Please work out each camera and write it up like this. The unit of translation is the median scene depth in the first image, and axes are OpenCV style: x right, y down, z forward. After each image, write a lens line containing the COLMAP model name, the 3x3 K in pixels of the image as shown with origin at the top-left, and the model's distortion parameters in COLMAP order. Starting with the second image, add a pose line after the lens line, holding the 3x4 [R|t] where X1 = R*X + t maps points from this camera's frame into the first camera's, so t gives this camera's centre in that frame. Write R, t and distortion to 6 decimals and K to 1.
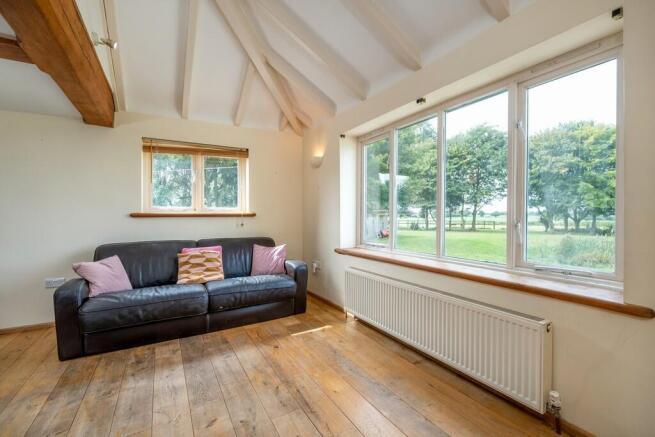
lens RADIAL K [[294.4, 0, 328.7], [0, 294.4, 217.8], [0, 0, 1]] dist [0.000401, -0.000062]
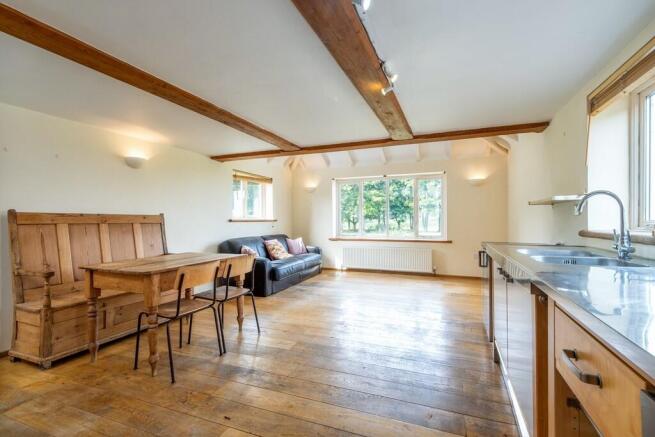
lens RADIAL K [[294.4, 0, 329.5], [0, 294.4, 219.6], [0, 0, 1]] dist [0.000401, -0.000062]
pose [[0.793361, -0.000017, 0.608752, -0.996251], [0.005707, 0.999956, -0.007409, 0.000088], [-0.608725, 0.009352, 0.793326, -0.440486]]
